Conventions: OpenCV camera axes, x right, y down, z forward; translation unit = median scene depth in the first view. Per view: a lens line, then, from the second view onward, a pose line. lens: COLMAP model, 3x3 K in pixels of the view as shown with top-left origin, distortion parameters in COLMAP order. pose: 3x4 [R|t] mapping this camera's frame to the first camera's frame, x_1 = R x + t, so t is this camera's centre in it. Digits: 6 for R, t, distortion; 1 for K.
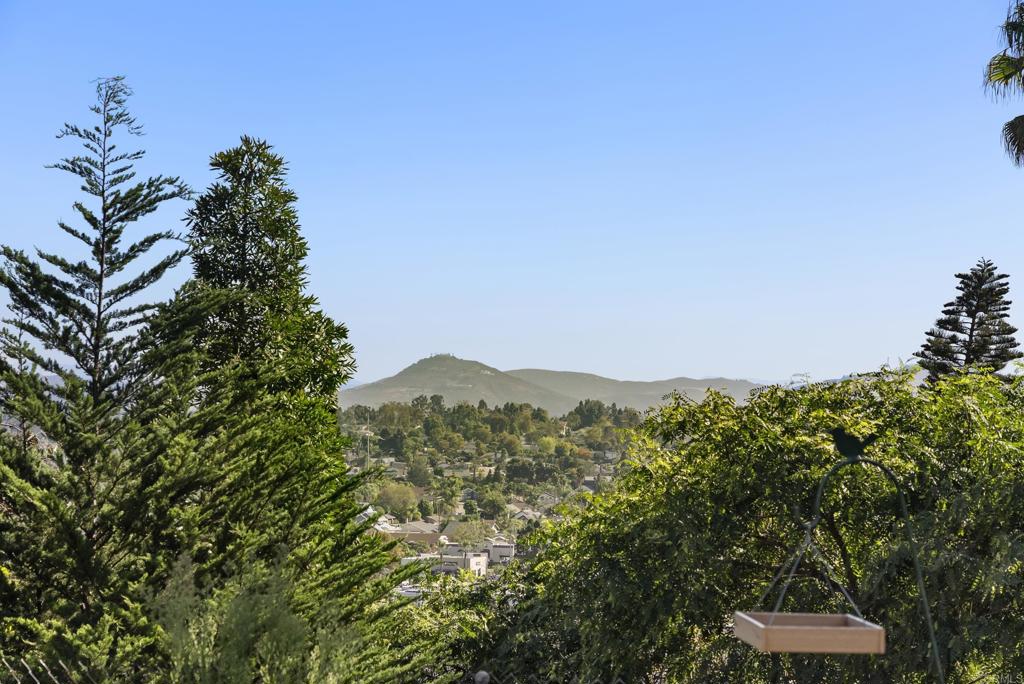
lens RADIAL K [[2380.7, 0, 512.0], [0, 2380.7, 342.0], [0, 0, 1]] dist [0.066755, 0.333359]
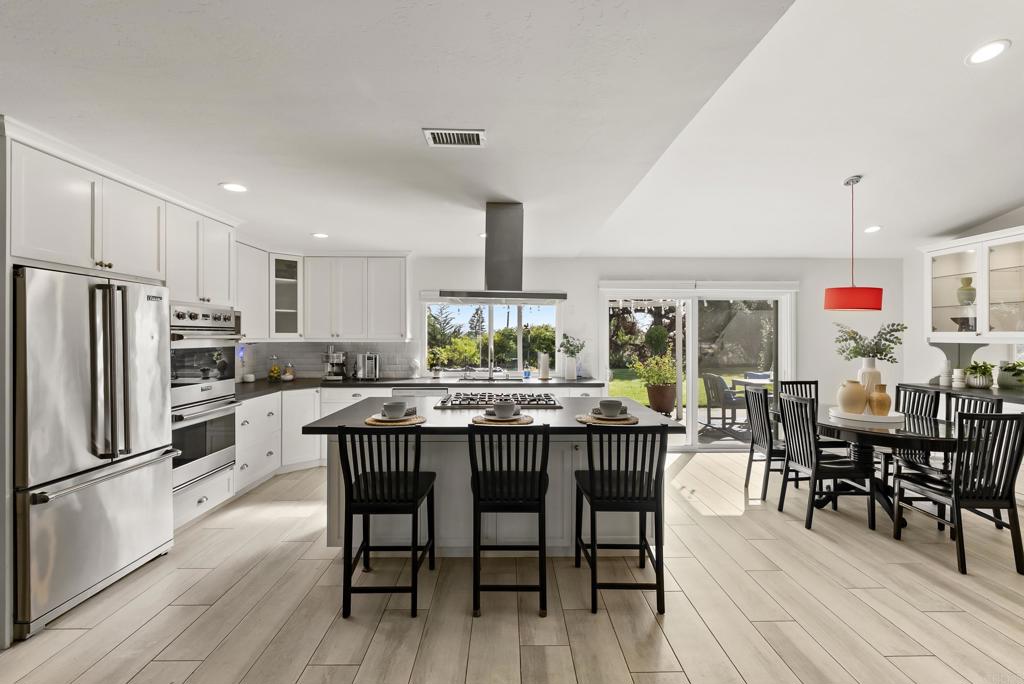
lens RADIAL K [[464.9, 0, 511.3], [0, 464.9, 335.3], [0, 0, 1]] dist [-0.004850, 0.000152]
pose [[0.947374, -0.007963, 0.320028, -0.143485], [-0.004183, 0.999297, 0.037247, -0.006042], [-0.320100, -0.036625, 0.946675, -0.223412]]
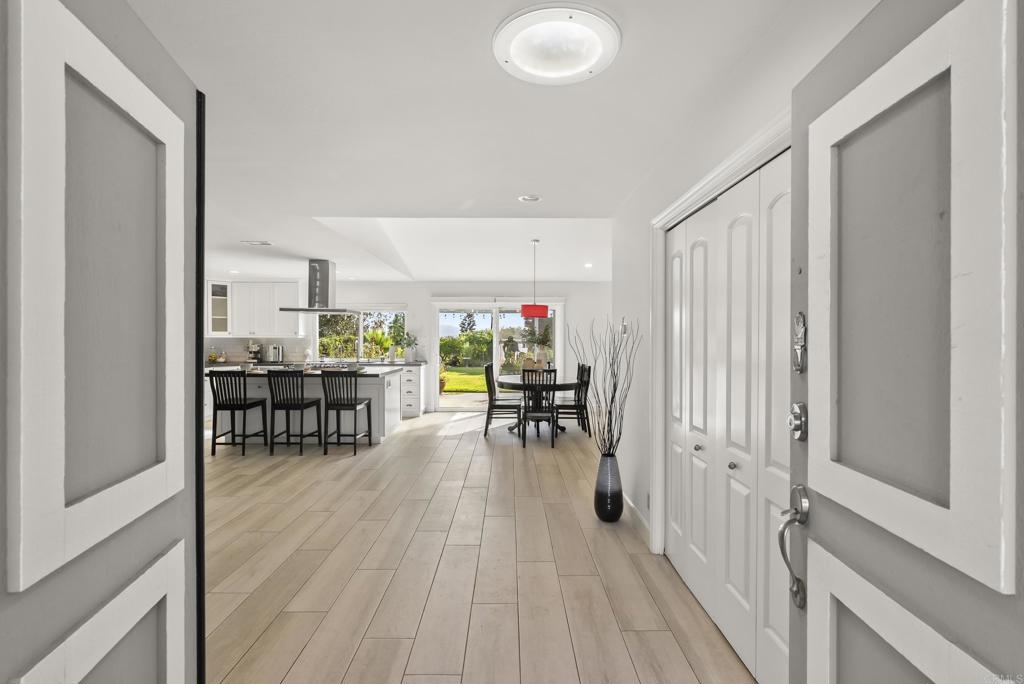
lens RADIAL K [[479.6, 0, 510.7], [0, 479.6, 339.2], [0, 0, 1]] dist [-0.000806, -0.000020]
pose [[0.950181, -0.007072, 0.311620, -0.118229], [-0.005033, 0.999264, 0.038026, -0.006578], [-0.311659, -0.037701, 0.949446, -0.287345]]
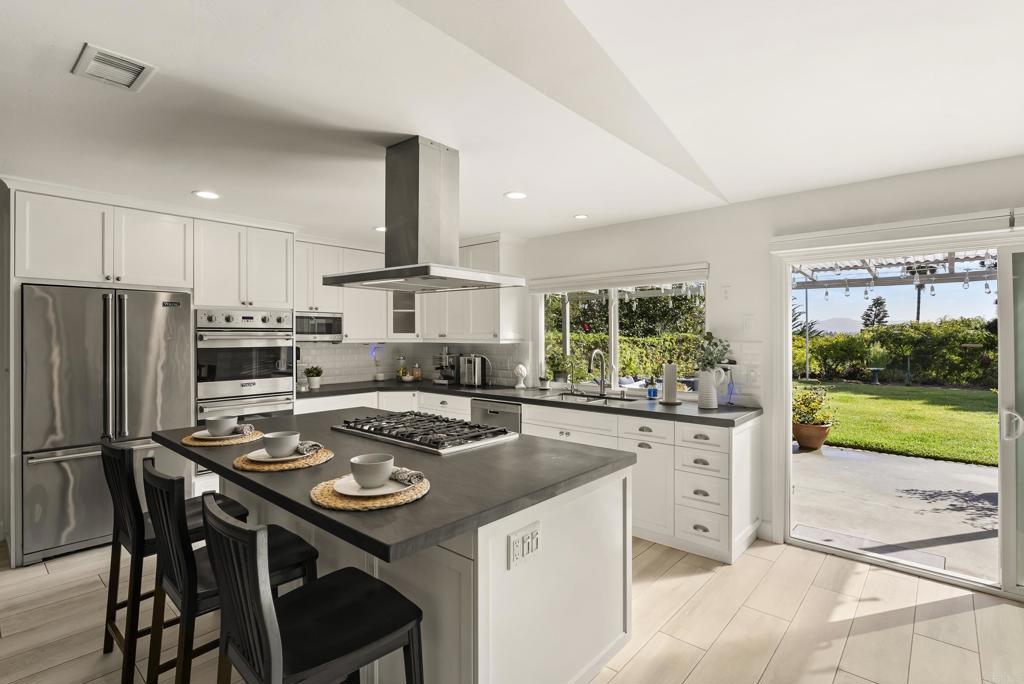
lens RADIAL K [[494.6, 0, 511.4], [0, 494.6, 335.4], [0, 0, 1]] dist [-0.005105, 0.000833]
pose [[0.918316, -0.010947, -0.395698, -0.100521], [0.024708, 0.999254, 0.029695, -0.004878], [0.395077, -0.037046, 0.917901, -0.203359]]
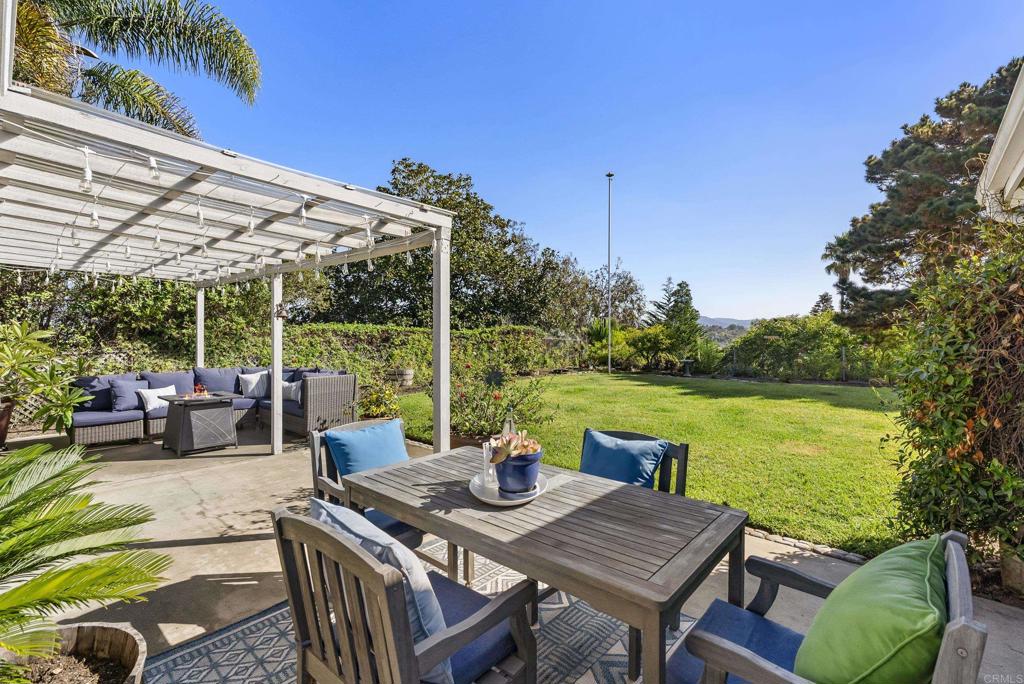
lens RADIAL K [[468.9, 0, 513.1], [0, 468.9, 331.2], [0, 0, 1]] dist [-0.004589, -0.000234]
pose [[0.918776, -0.009211, -0.394672, -0.012225], [0.023353, 0.999245, 0.031043, -0.000157], [0.394088, -0.037739, 0.918297, -0.151434]]
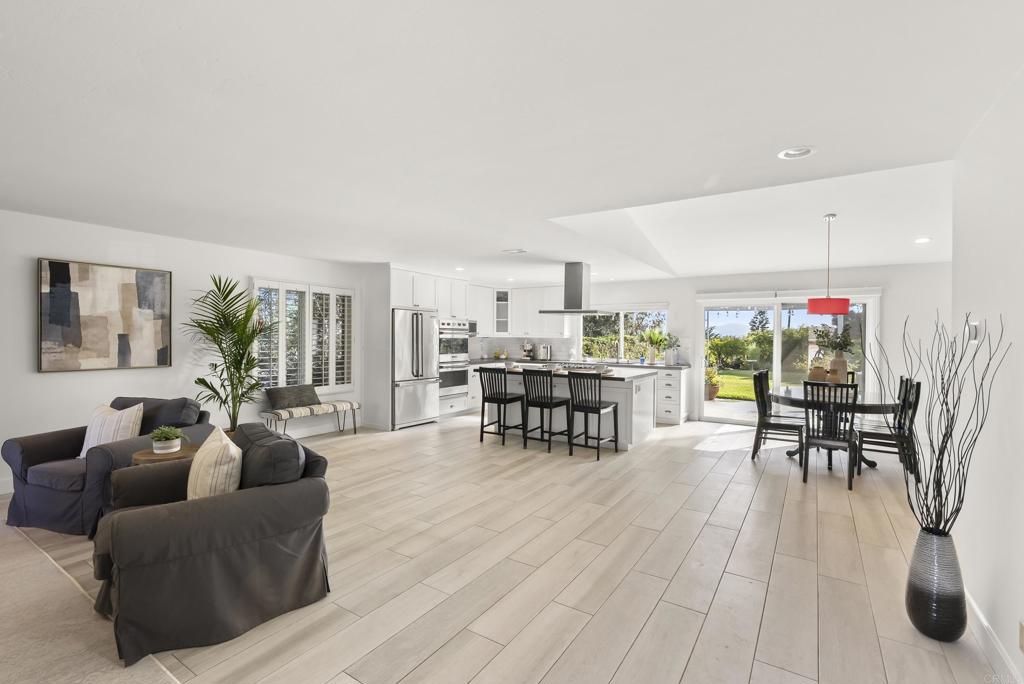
lens RADIAL K [[464.9, 0, 511.3], [0, 464.9, 335.3], [0, 0, 1]] dist [-0.004850, 0.000152]
pose [[0.964624, -0.001718, -0.263624, -0.110824], [0.010114, 0.999484, 0.030495, -0.006757], [0.263436, -0.032082, 0.964143, -0.278437]]
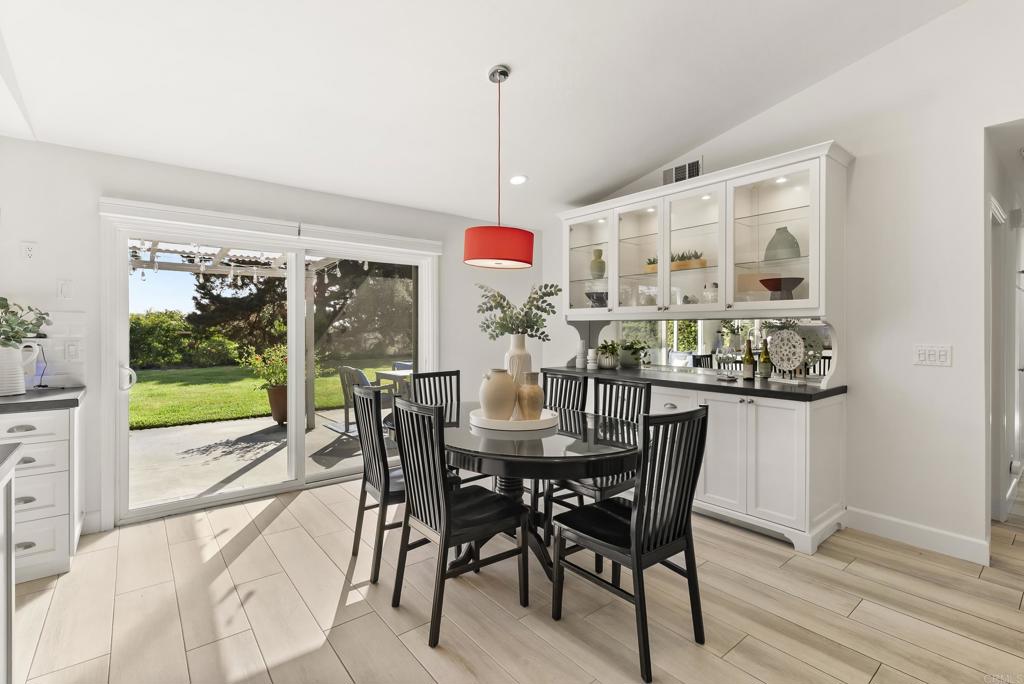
lens RADIAL K [[468.9, 0, 513.1], [0, 468.9, 331.2], [0, 0, 1]] dist [-0.004589, -0.000234]
pose [[0.543590, -0.012509, 0.839258, -0.113264], [-0.027892, 0.999068, 0.032956, -0.002446], [-0.838887, -0.041323, 0.542734, -0.202088]]
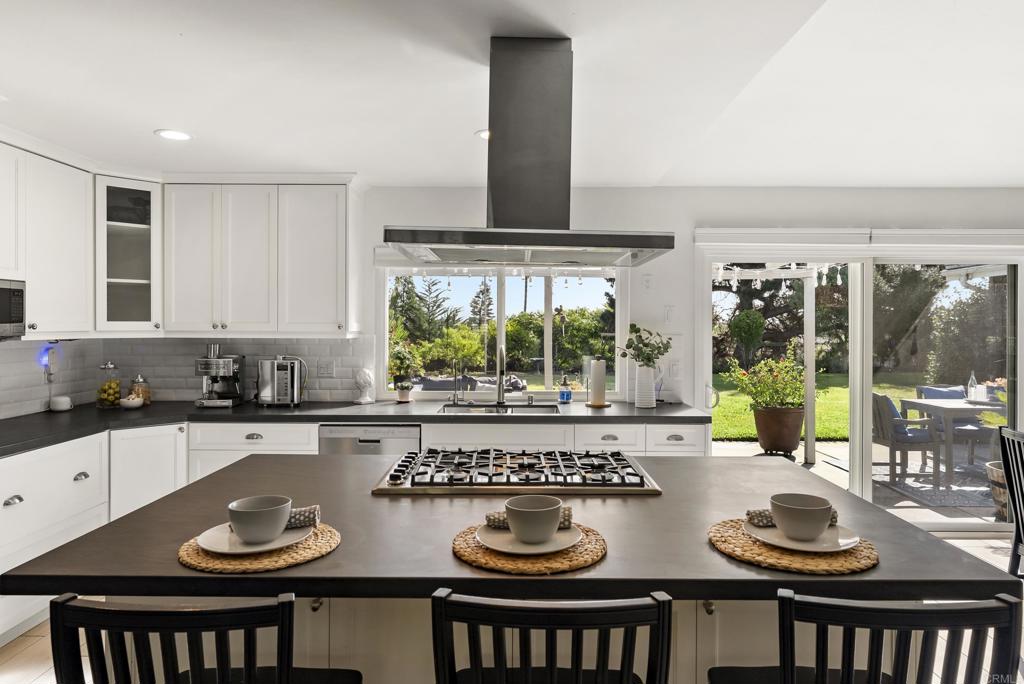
lens RADIAL K [[648.6, 0, 519.7], [0, 648.6, 324.3], [0, 0, 1]] dist [-0.002124, 0.000093]
pose [[0.952285, -0.006247, 0.305146, -0.137518], [-0.006060, 0.999206, 0.039369, -0.005642], [-0.305149, -0.039340, 0.951492, -0.203071]]
